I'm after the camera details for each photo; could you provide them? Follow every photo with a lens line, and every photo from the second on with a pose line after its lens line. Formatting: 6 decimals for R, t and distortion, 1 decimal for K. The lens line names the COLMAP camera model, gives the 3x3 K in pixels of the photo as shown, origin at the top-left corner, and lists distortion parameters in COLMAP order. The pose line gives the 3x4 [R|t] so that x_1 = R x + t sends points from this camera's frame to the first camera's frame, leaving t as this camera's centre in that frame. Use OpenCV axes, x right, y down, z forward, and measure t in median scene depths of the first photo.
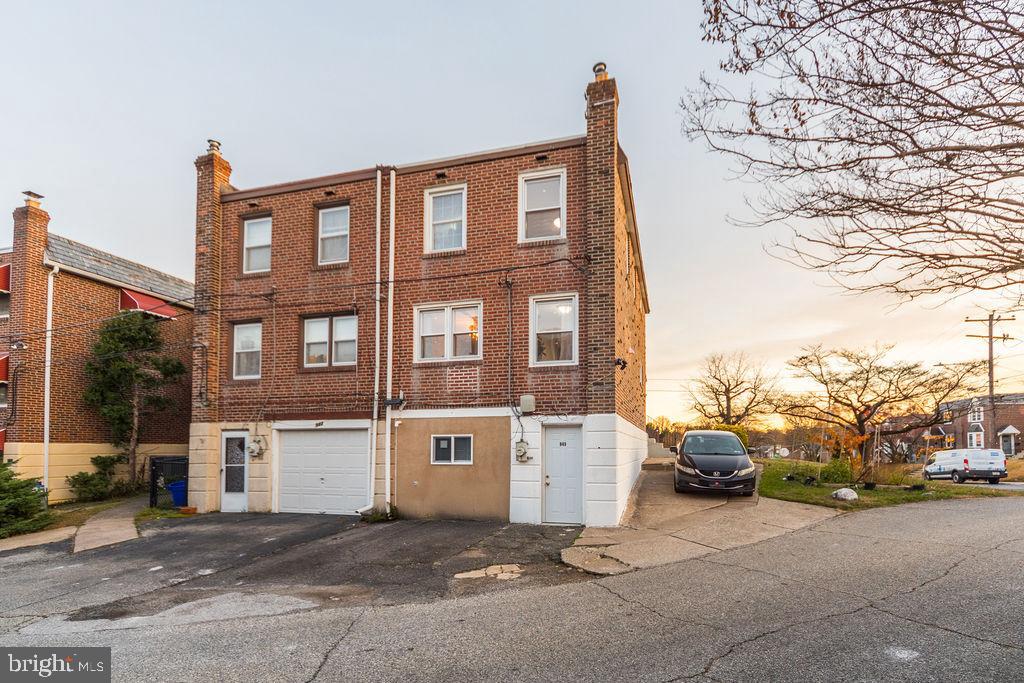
lens RADIAL K [[542.4, 0, 512.0], [0, 542.4, 443.1], [0, 0, 1]] dist [0.000638, -0.008319]
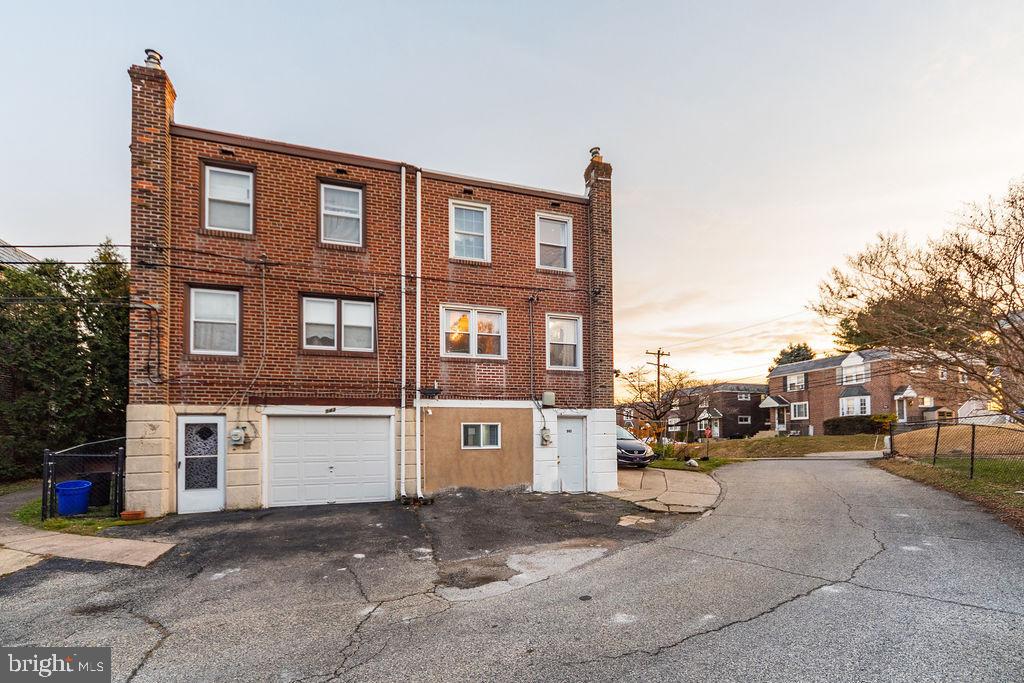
lens RADIAL K [[542.4, 0, 512.0], [0, 542.4, 443.1], [0, 0, 1]] dist [0.000638, -0.008319]
pose [[0.795474, -0.008989, 0.605920, -0.724216], [0.003392, 0.999940, 0.010381, 0.015054], [-0.605978, -0.006202, 0.795458, 0.047981]]
